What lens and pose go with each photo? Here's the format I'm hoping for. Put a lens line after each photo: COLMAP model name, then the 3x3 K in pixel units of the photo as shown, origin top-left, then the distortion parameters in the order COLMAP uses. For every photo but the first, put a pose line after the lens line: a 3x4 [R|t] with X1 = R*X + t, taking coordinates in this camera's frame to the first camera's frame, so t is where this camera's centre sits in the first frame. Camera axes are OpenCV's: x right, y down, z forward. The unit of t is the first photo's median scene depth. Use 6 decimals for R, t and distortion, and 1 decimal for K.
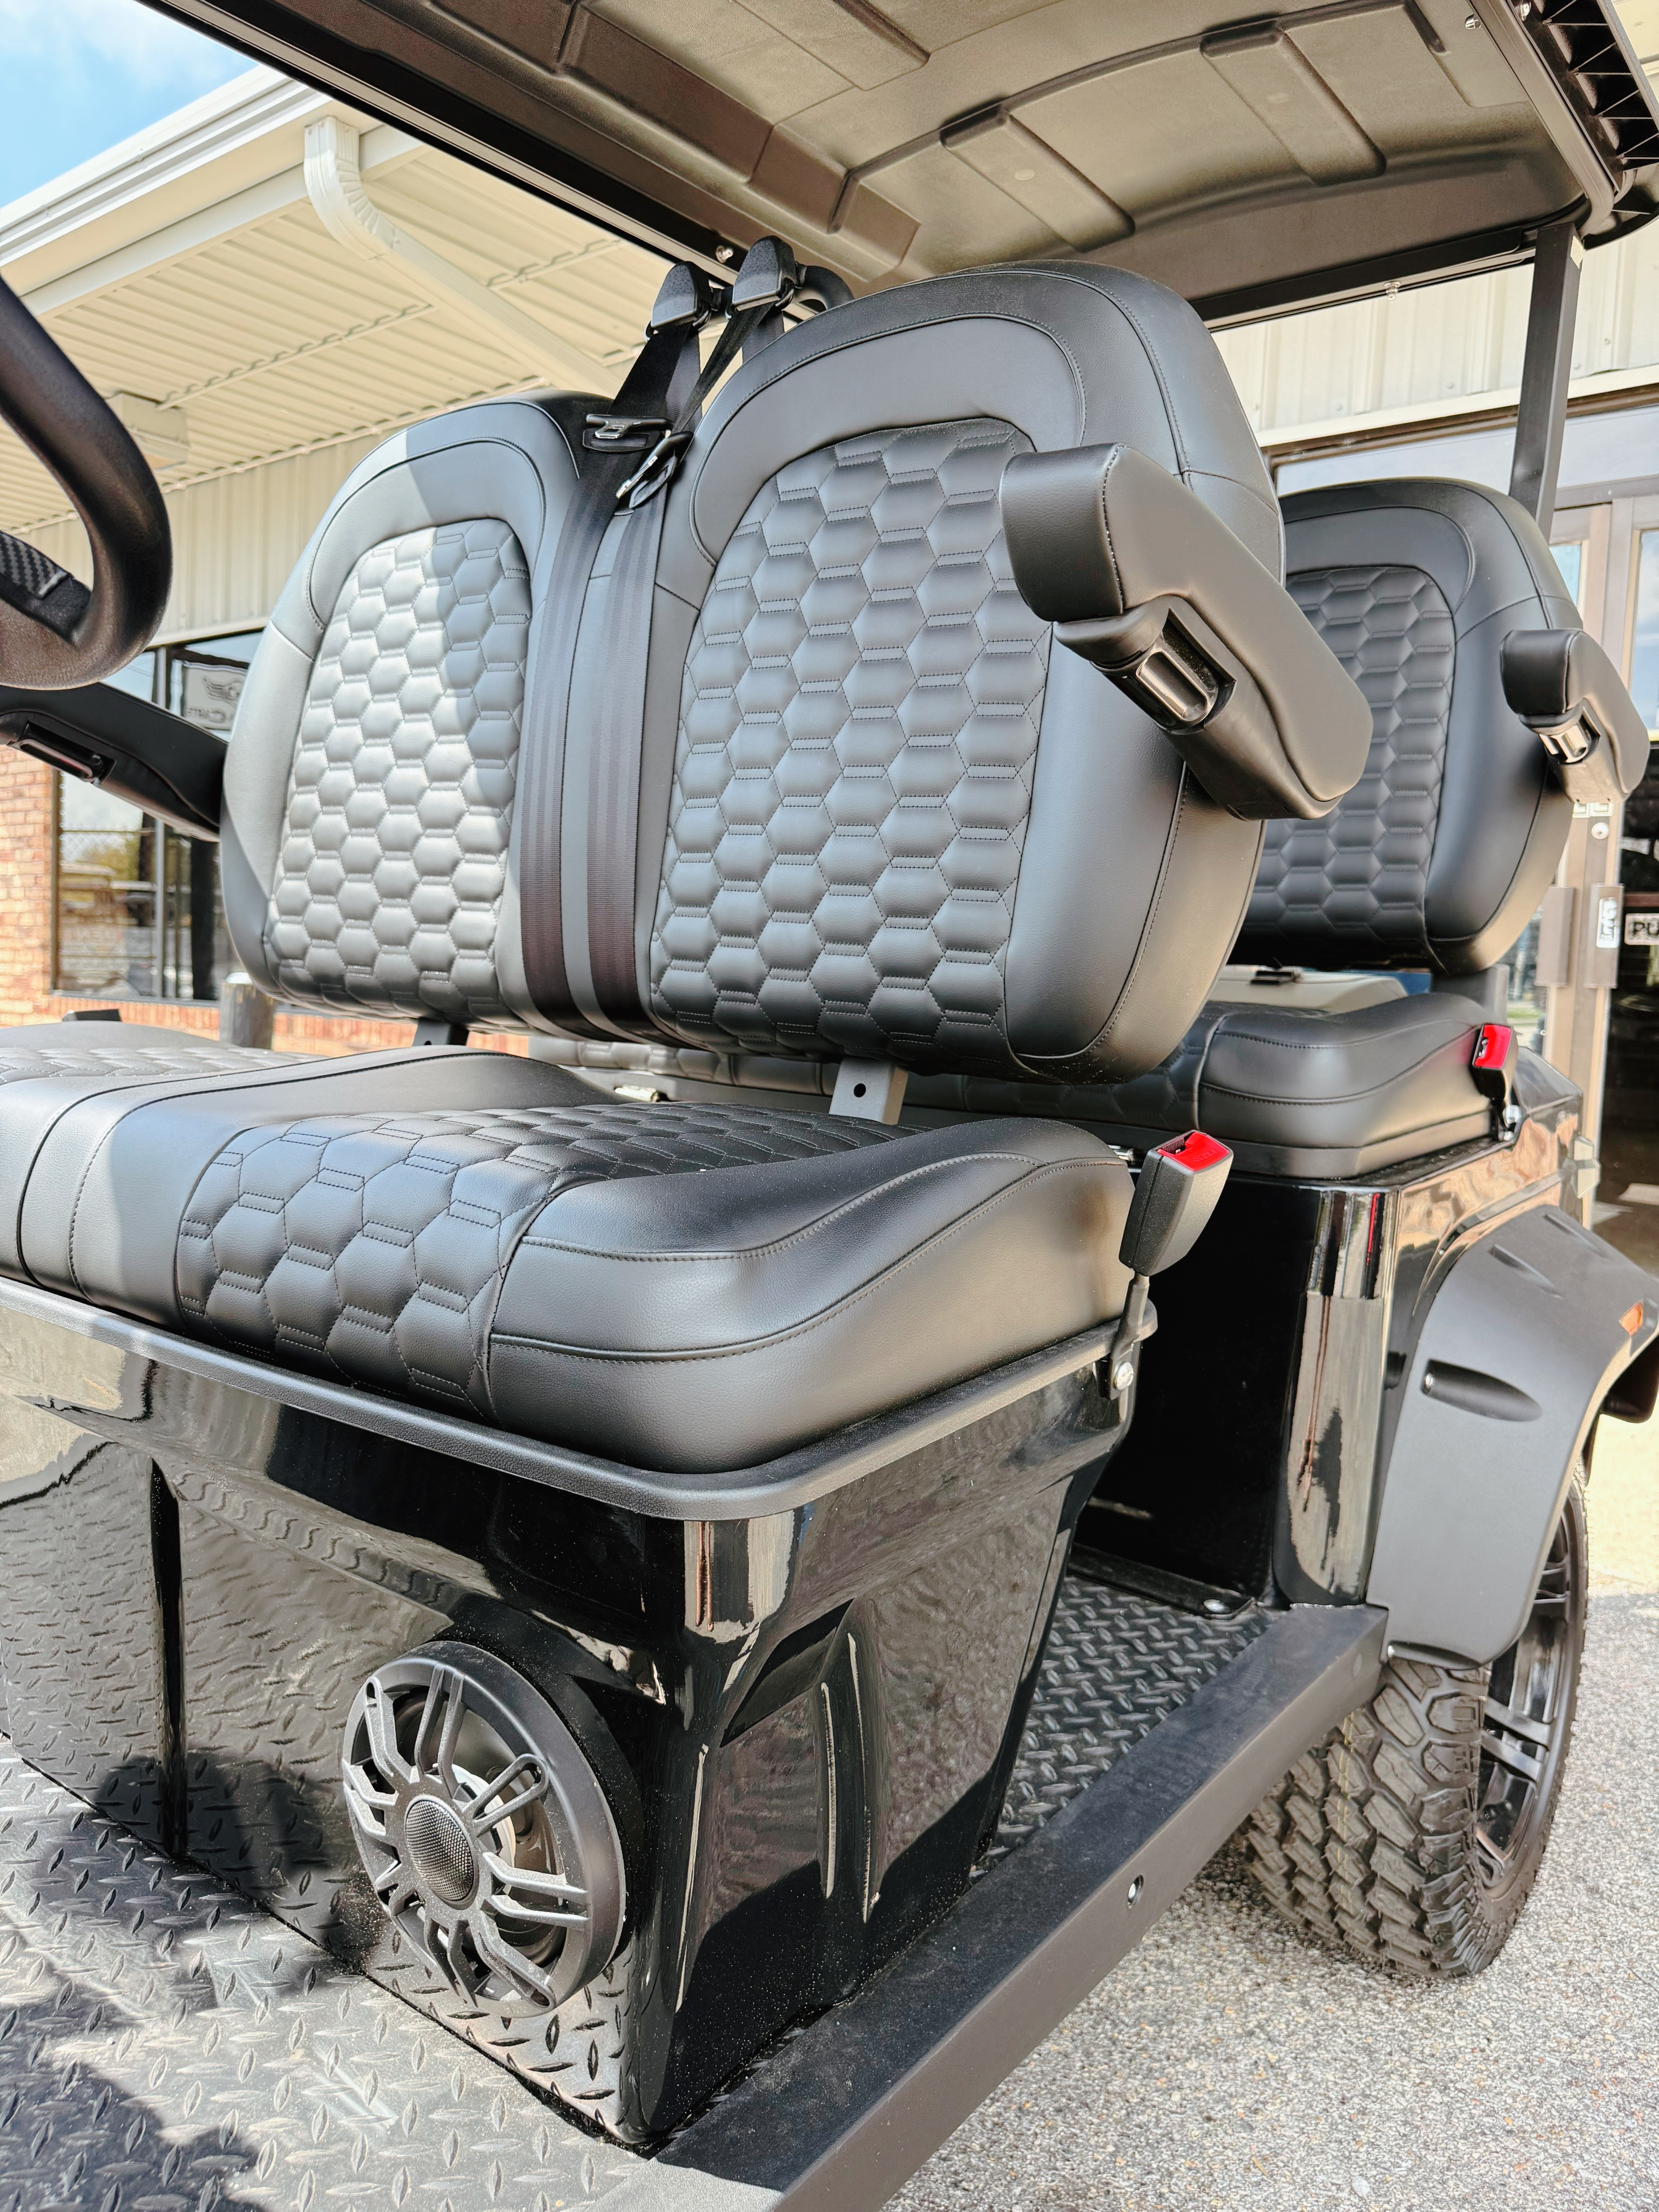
lens RADIAL K [[1578.1, 0, 829.4], [0, 1578.1, 1098.4], [0, 0, 1]] dist [-0.007064, -0.015019]
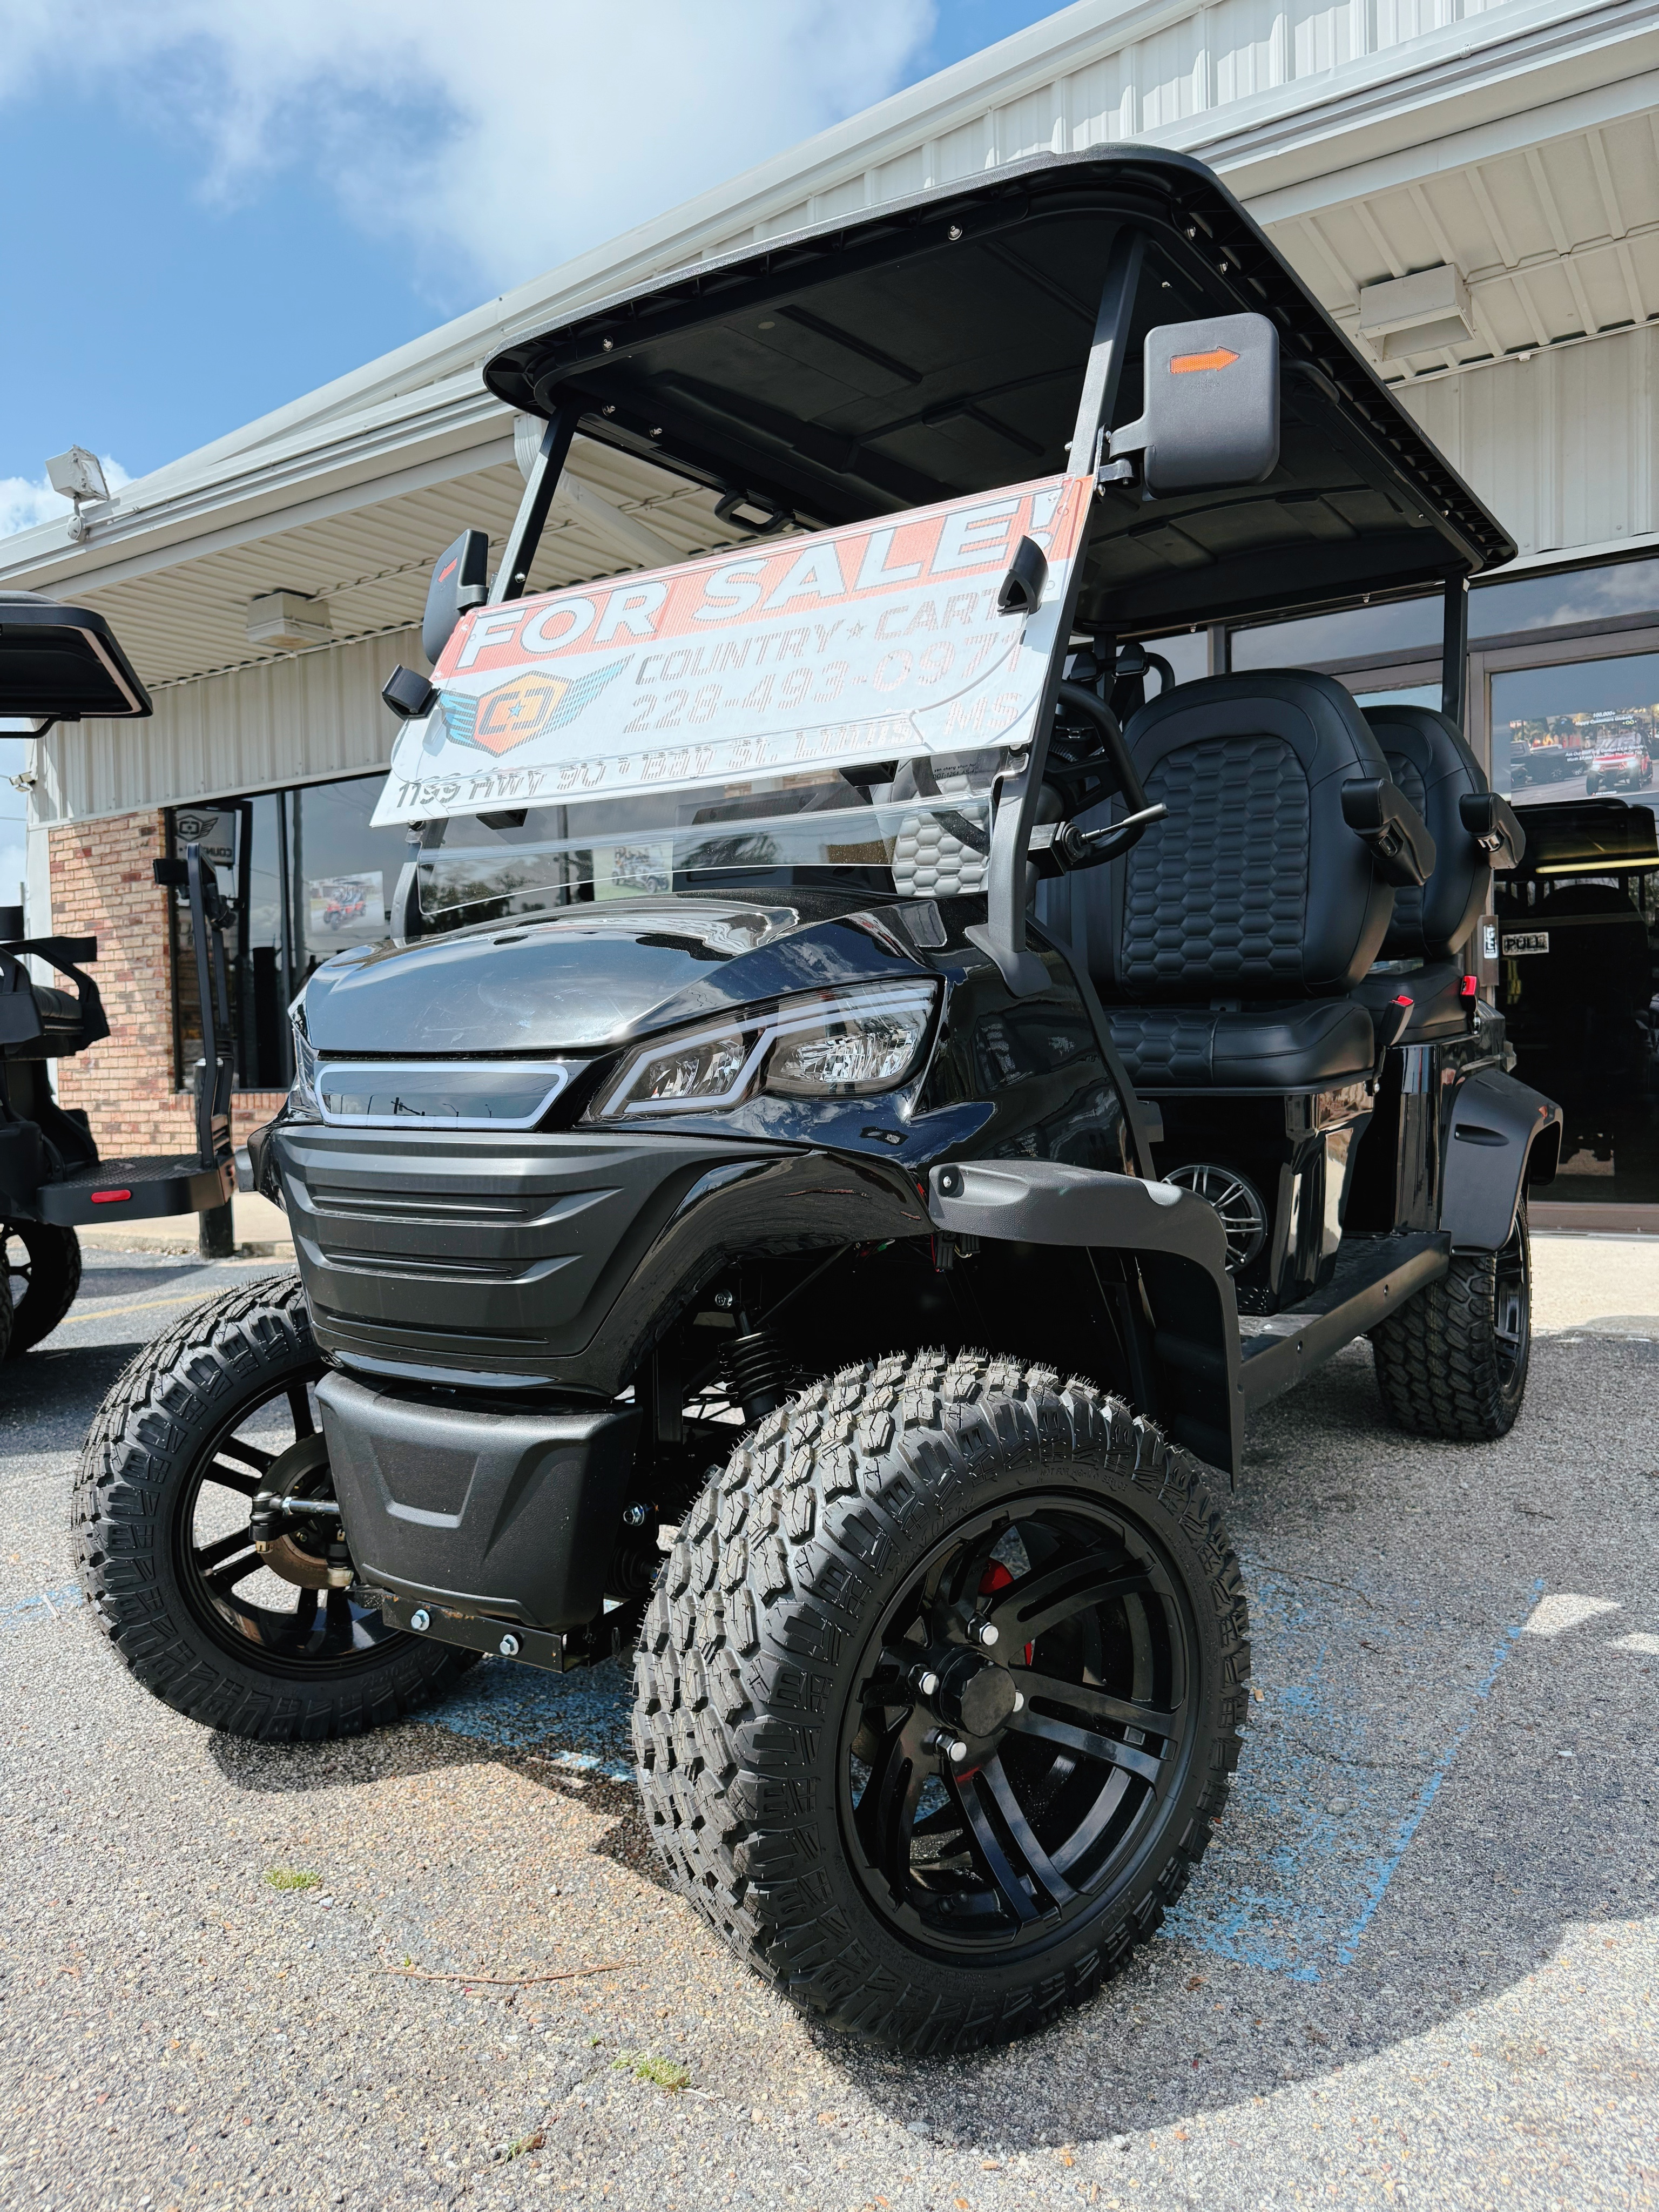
lens RADIAL K [[1578.1, 0, 825.3], [0, 1578.1, 1114.9], [0, 0, 1]] dist [-0.007064, -0.015019]
pose [[0.995421, -0.067233, 0.067944, -0.486166], [0.069919, 0.996830, -0.037952, 0.130496], [-0.065177, 0.042529, 0.996967, -0.856874]]
